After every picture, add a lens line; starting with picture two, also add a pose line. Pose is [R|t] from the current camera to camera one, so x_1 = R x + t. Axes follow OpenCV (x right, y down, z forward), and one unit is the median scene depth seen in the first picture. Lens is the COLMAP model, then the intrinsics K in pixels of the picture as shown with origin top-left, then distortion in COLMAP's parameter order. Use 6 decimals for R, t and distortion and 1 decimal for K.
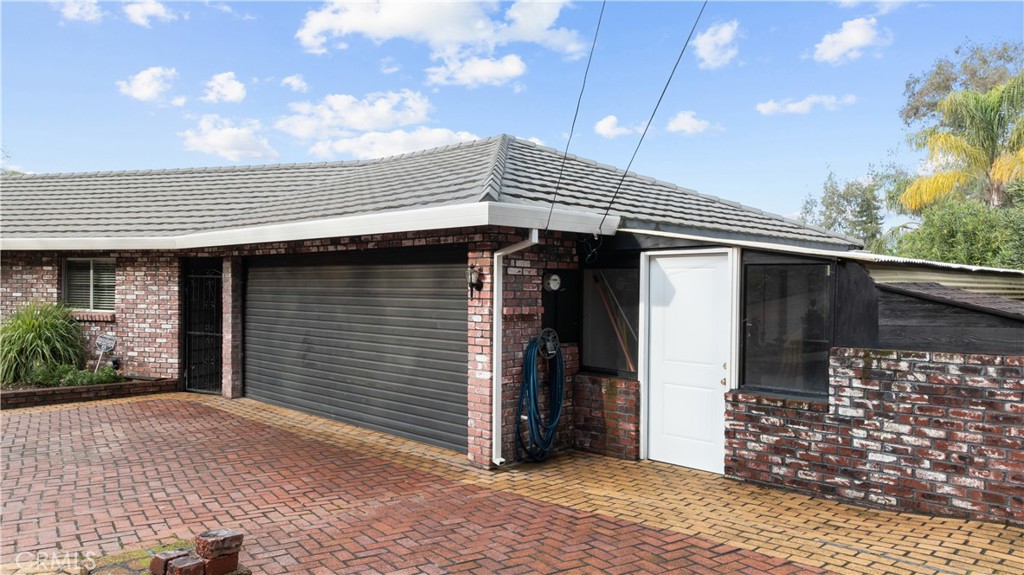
lens RADIAL K [[721.0, 0, 512.0], [0, 721.0, 287.5], [0, 0, 1]] dist [-0.023088, 0.003322]
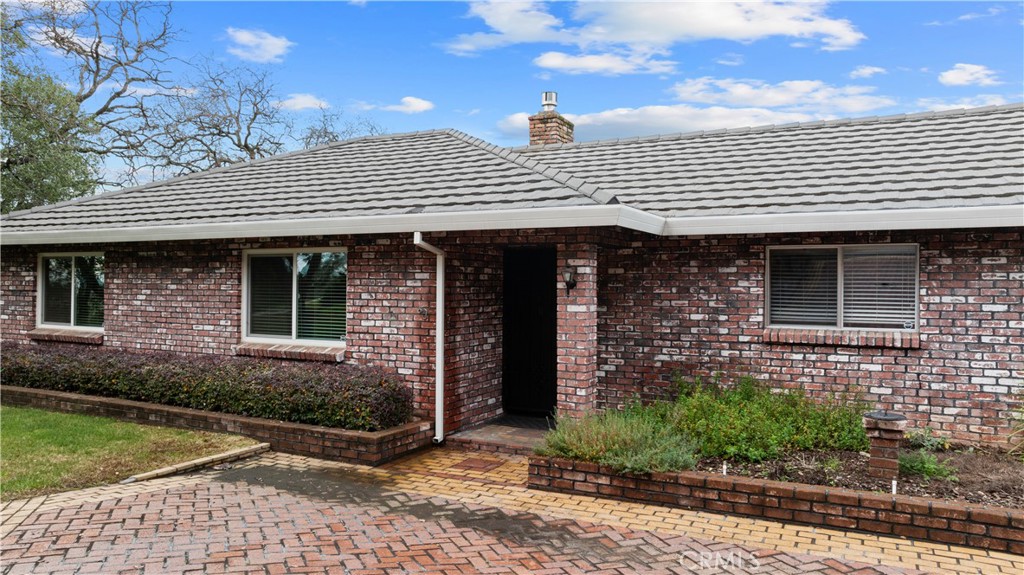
lens RADIAL K [[721.0, 0, 512.0], [0, 721.0, 287.5], [0, 0, 1]] dist [-0.023088, 0.003322]
pose [[0.980739, -0.000619, -0.195320, -1.312439], [0.000338, 0.999999, -0.001473, -0.007681], [0.195321, 0.001379, 0.980738, 0.524262]]
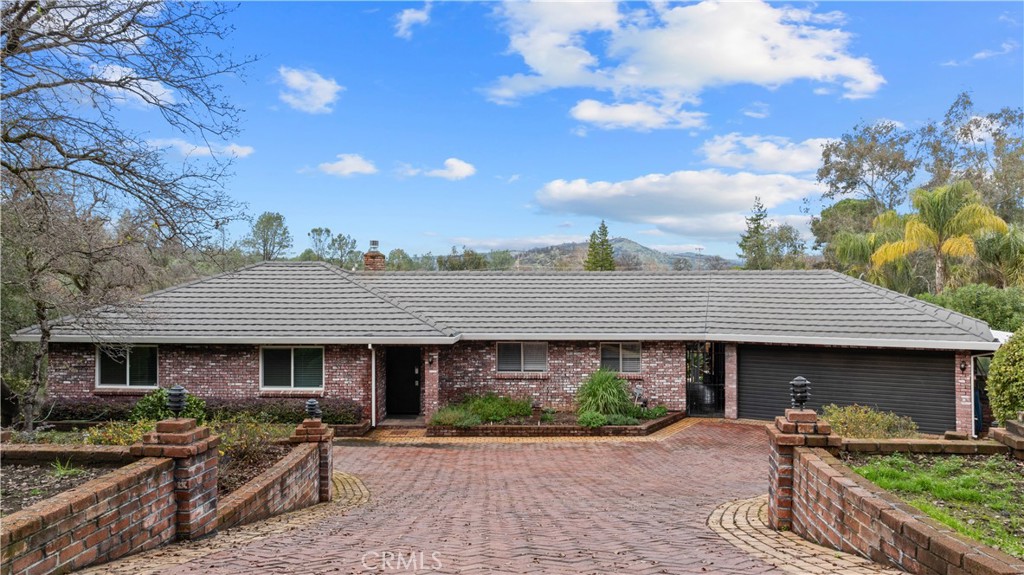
lens RADIAL K [[733.8, 0, 512.0], [0, 733.8, 287.5], [0, 0, 1]] dist [-0.029796, -0.001874]
pose [[0.971758, -0.010360, 0.235752, -1.687068], [0.010320, 0.999946, 0.001403, -0.238685], [-0.235754, 0.001070, 0.971812, -0.867437]]
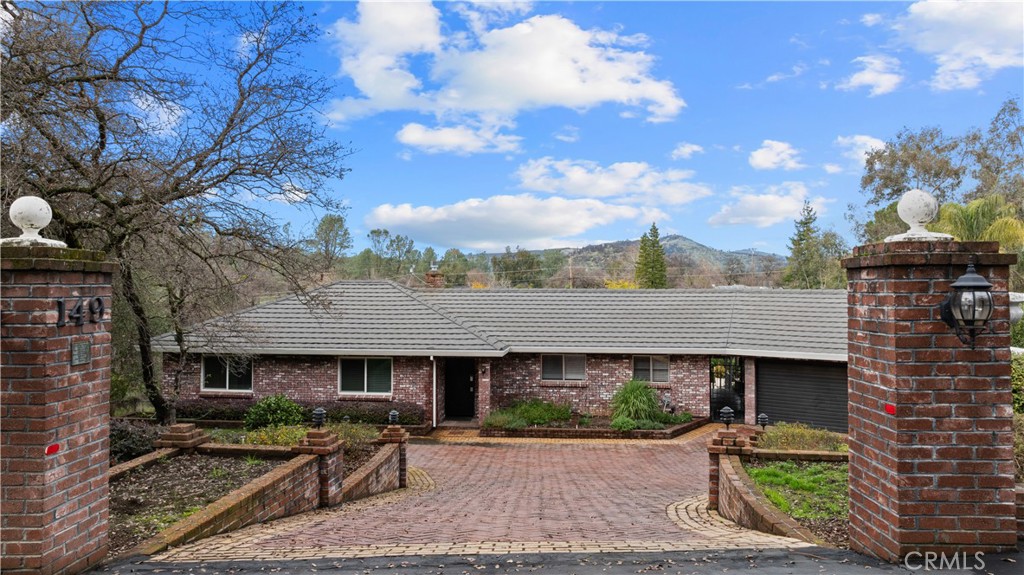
lens RADIAL K [[729.3, 0, 512.5], [0, 729.3, 268.9], [0, 0, 1]] dist [-0.022326, 0.000089]
pose [[0.986412, -0.005496, 0.164200, -1.722280], [0.009066, 0.999738, -0.021002, -0.318253], [-0.164041, 0.022206, 0.986204, -1.192968]]
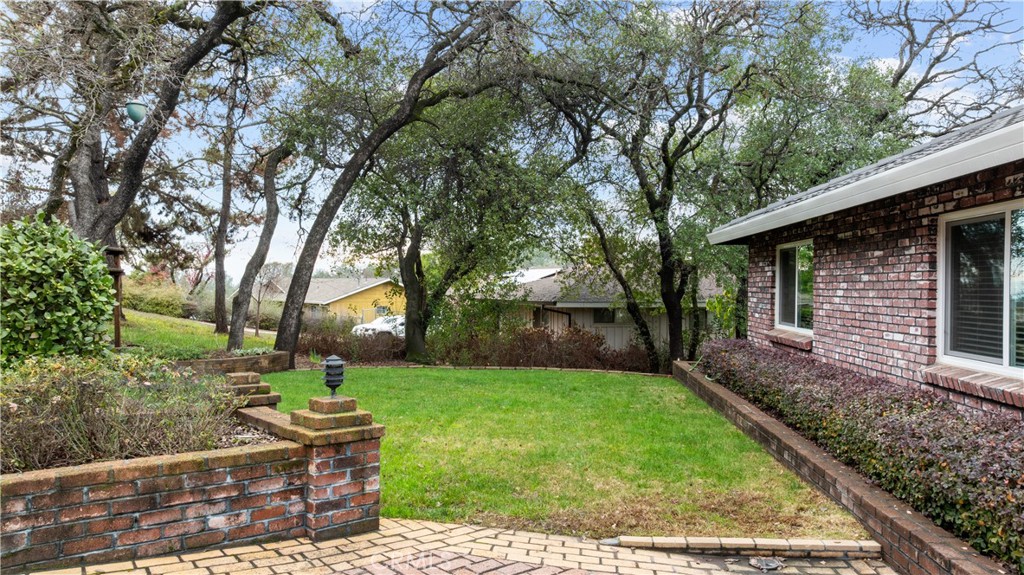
lens RADIAL K [[721.0, 0, 512.0], [0, 721.0, 287.5], [0, 0, 1]] dist [-0.023088, 0.003322]
pose [[0.205531, -0.007021, -0.978626, -1.342926], [-0.005883, 0.999947, -0.008409, 0.009147], [0.978633, 0.007486, 0.205478, 0.961466]]
